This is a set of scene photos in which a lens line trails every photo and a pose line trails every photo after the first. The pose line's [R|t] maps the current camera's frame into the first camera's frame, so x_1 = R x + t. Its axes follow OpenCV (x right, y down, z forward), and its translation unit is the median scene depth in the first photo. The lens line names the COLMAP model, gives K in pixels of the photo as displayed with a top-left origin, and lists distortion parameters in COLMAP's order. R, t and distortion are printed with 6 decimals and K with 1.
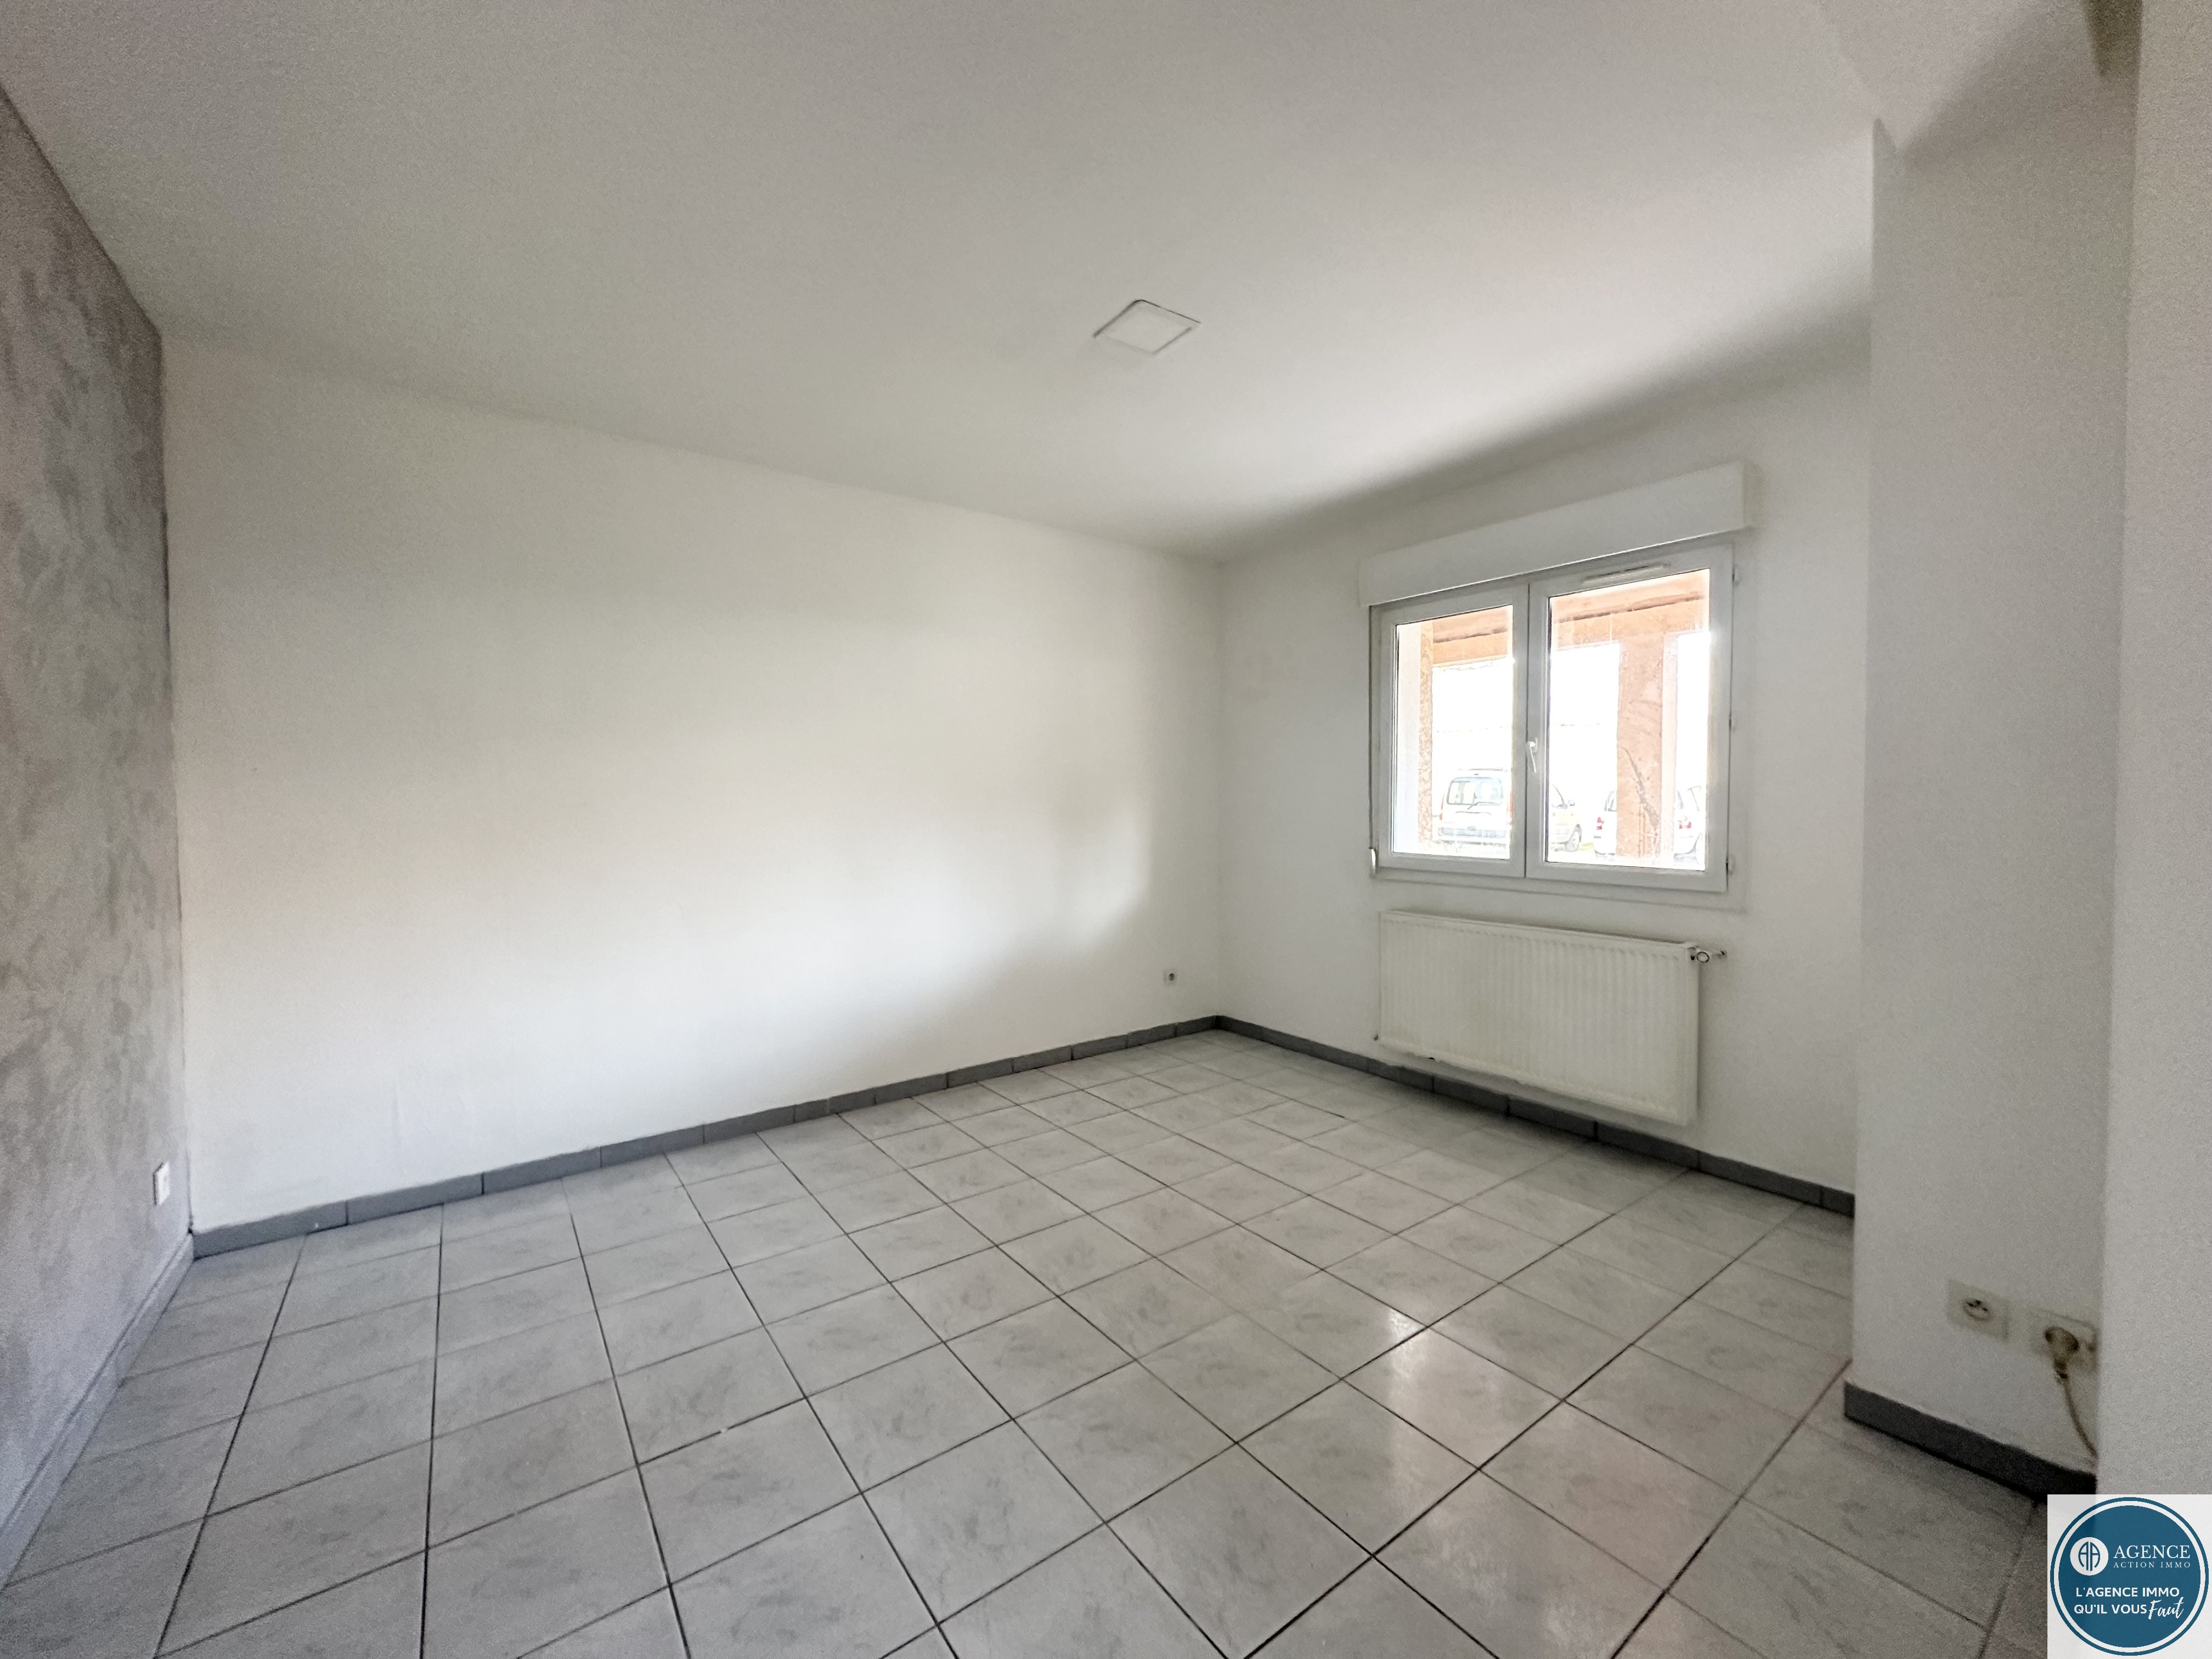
lens RADIAL K [[876.9, 0, 1121.9], [0, 876.9, 832.0], [0, 0, 1]] dist [-0.001018, 0.000414]
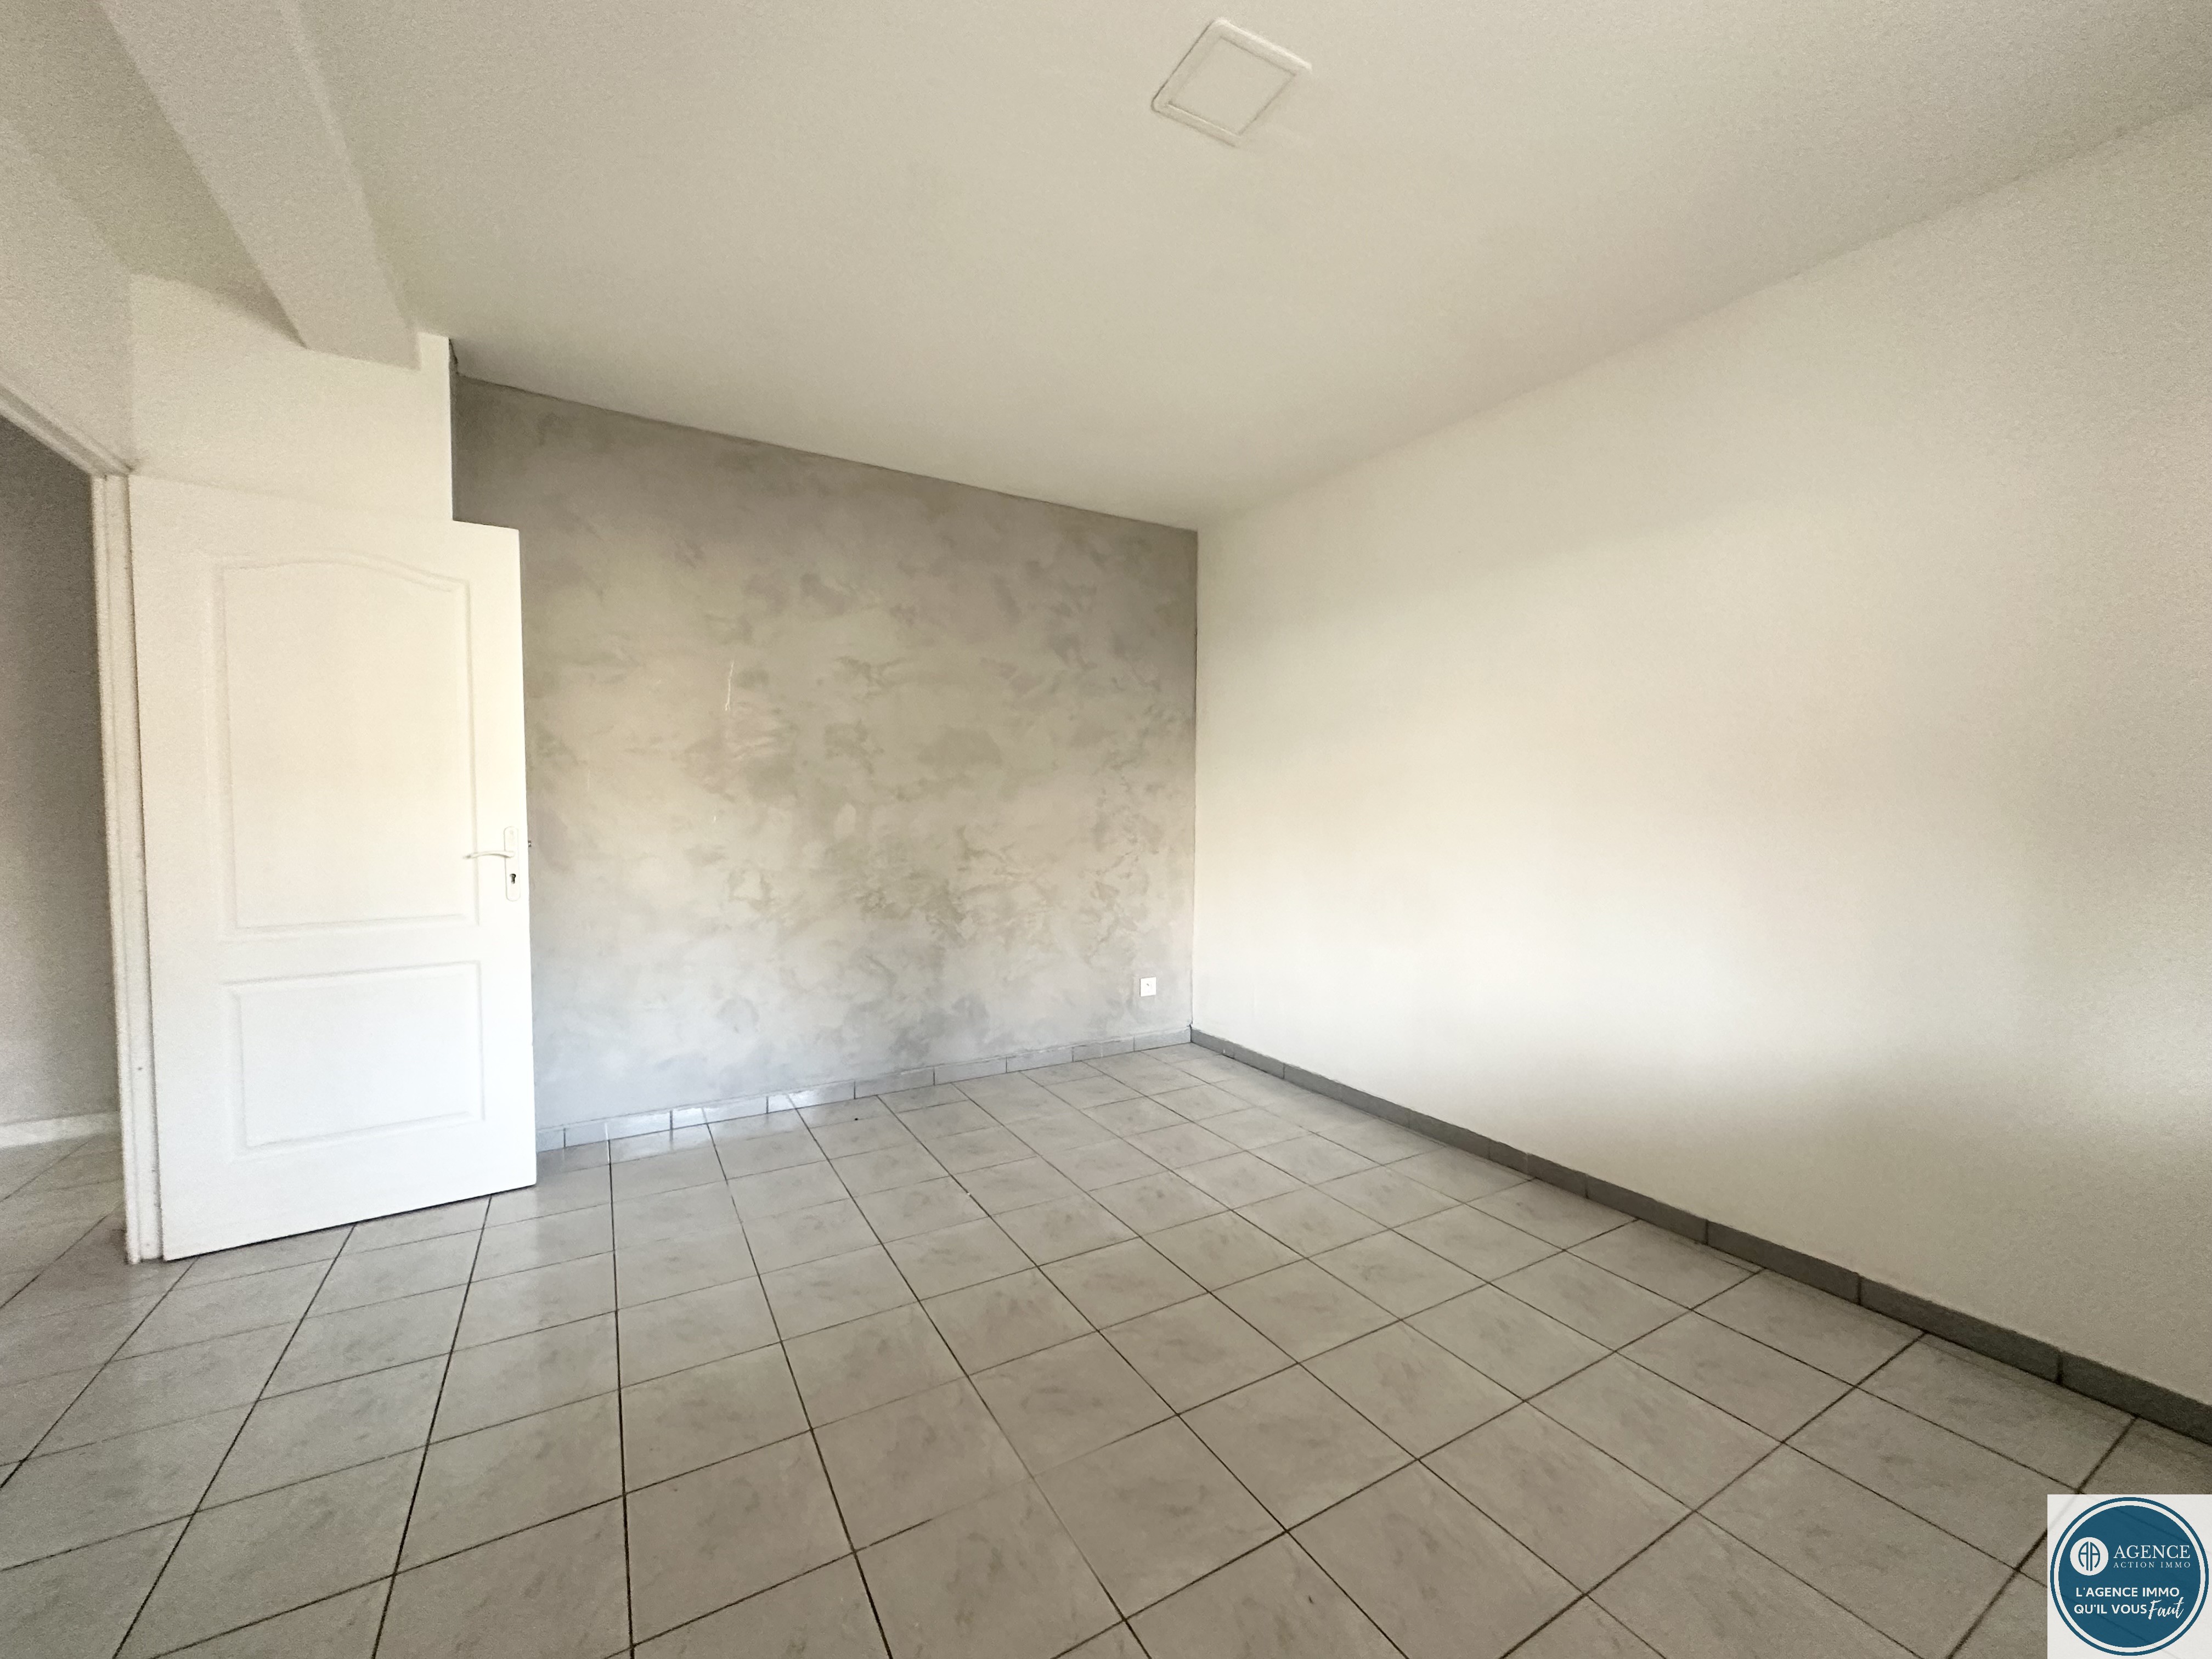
lens RADIAL K [[876.9, 0, 1080.5], [0, 876.9, 829.2], [0, 0, 1]] dist [-0.001018, 0.000414]
pose [[-0.134493, 0.041876, -0.990029, 0.677455], [-0.037612, 0.998171, 0.047330, -0.022832], [0.990200, 0.043603, -0.132672, 0.912965]]
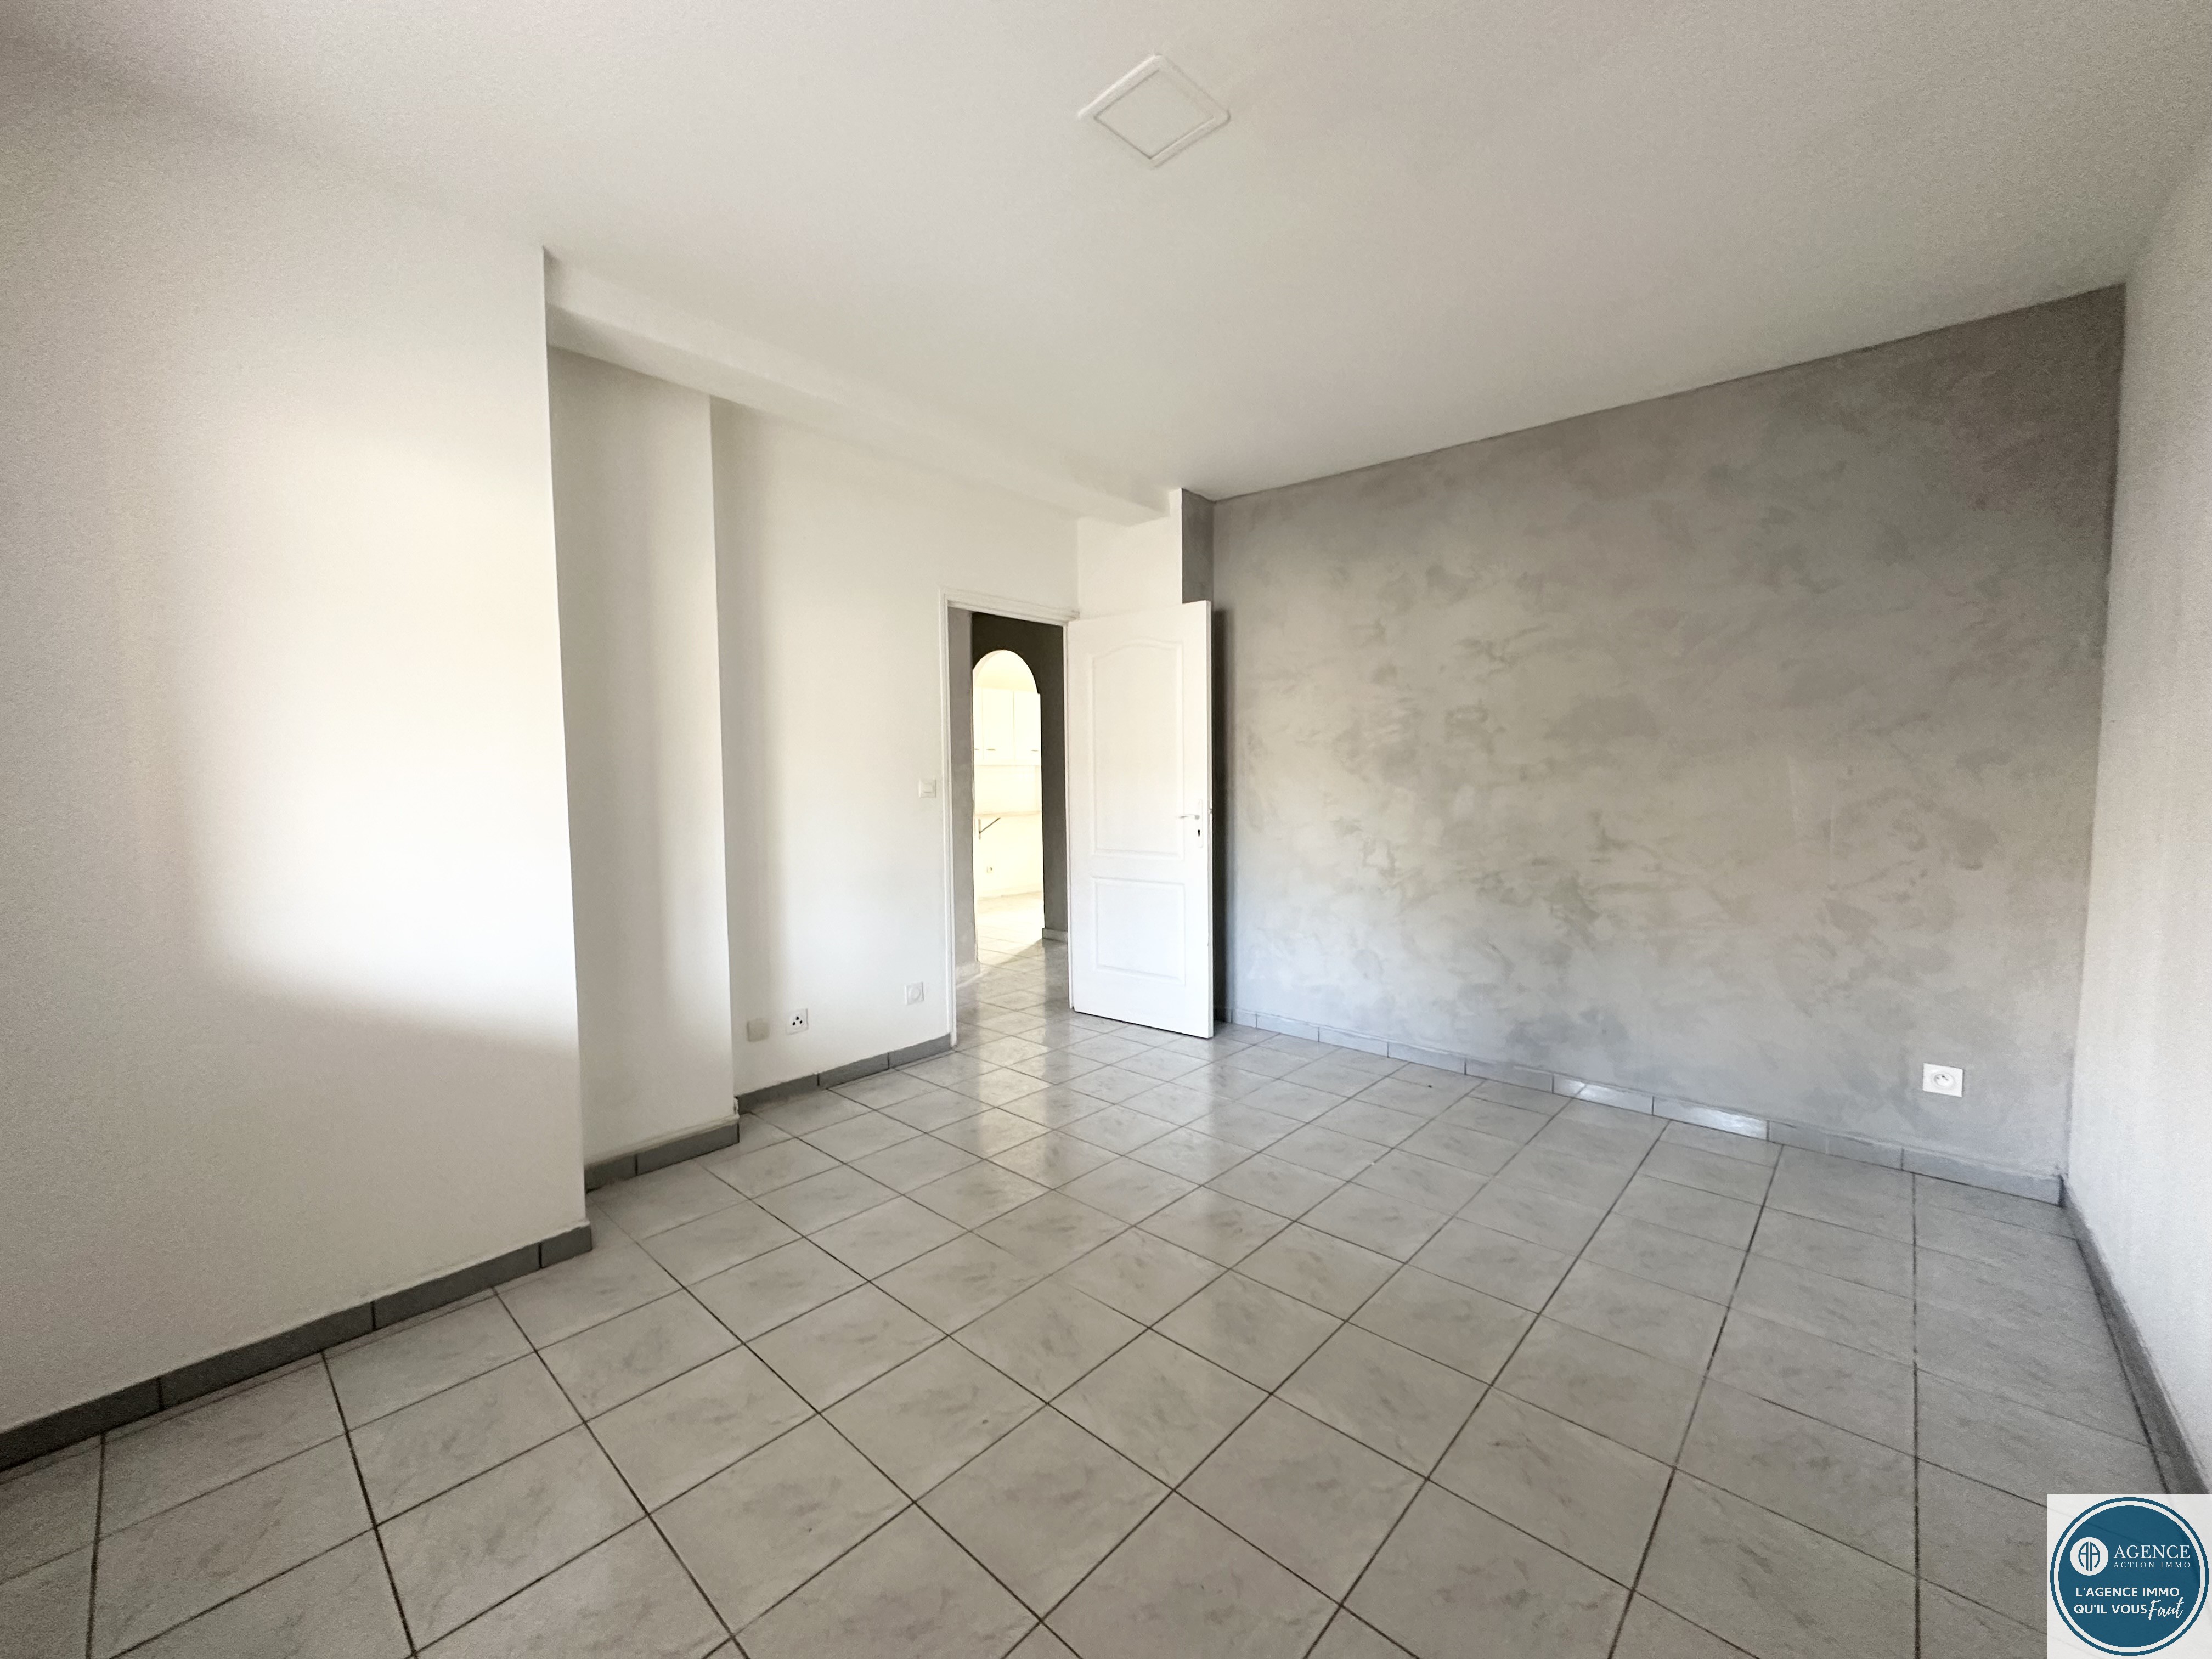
lens RADIAL K [[876.9, 0, 1117.3], [0, 876.9, 832.5], [0, 0, 1]] dist [-0.001018, 0.000414]
pose [[-0.982316, 0.025721, -0.185456, 0.188642], [0.006241, 0.994467, 0.104868, -0.056255], [0.187127, 0.101856, -0.977041, 1.606030]]
